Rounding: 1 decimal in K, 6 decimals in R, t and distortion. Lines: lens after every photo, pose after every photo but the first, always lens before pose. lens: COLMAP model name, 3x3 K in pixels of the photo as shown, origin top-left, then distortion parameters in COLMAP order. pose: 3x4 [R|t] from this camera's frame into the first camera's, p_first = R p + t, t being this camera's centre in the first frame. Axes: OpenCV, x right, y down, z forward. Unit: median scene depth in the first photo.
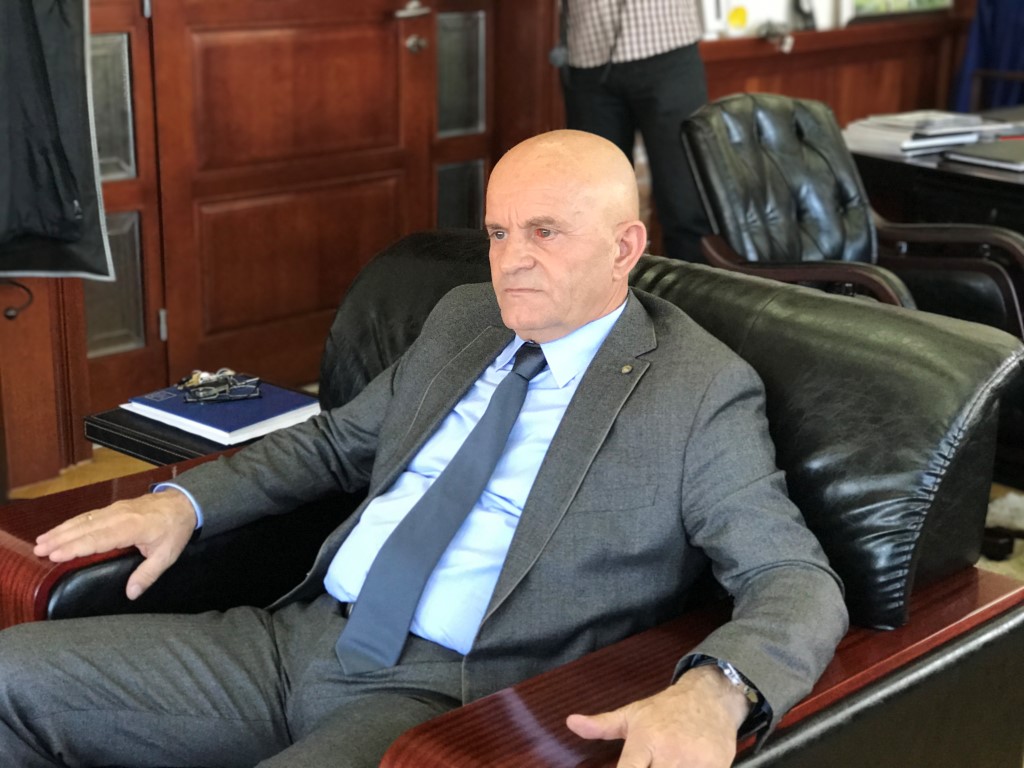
lens RADIAL K [[1710.6, 0, 508.7], [0, 1710.6, 383.1], [0, 0, 1]] dist [0.151436, 0.000000]
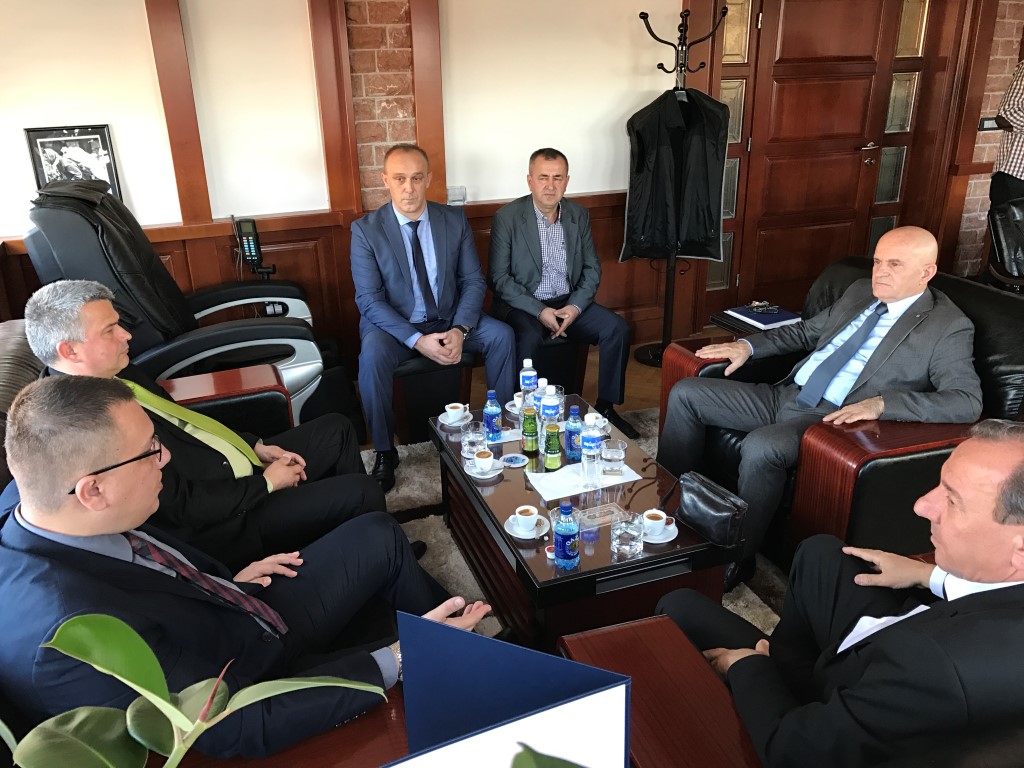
lens RADIAL K [[844.6, 0, 511.0], [0, 844.6, 378.6], [0, 0, 1]] dist [0.040230, -0.035735]
pose [[0.899791, 0.137949, -0.413941, 0.053330], [-0.100751, 0.988755, 0.110507, 0.006265], [0.424531, -0.057728, 0.903571, -0.481472]]
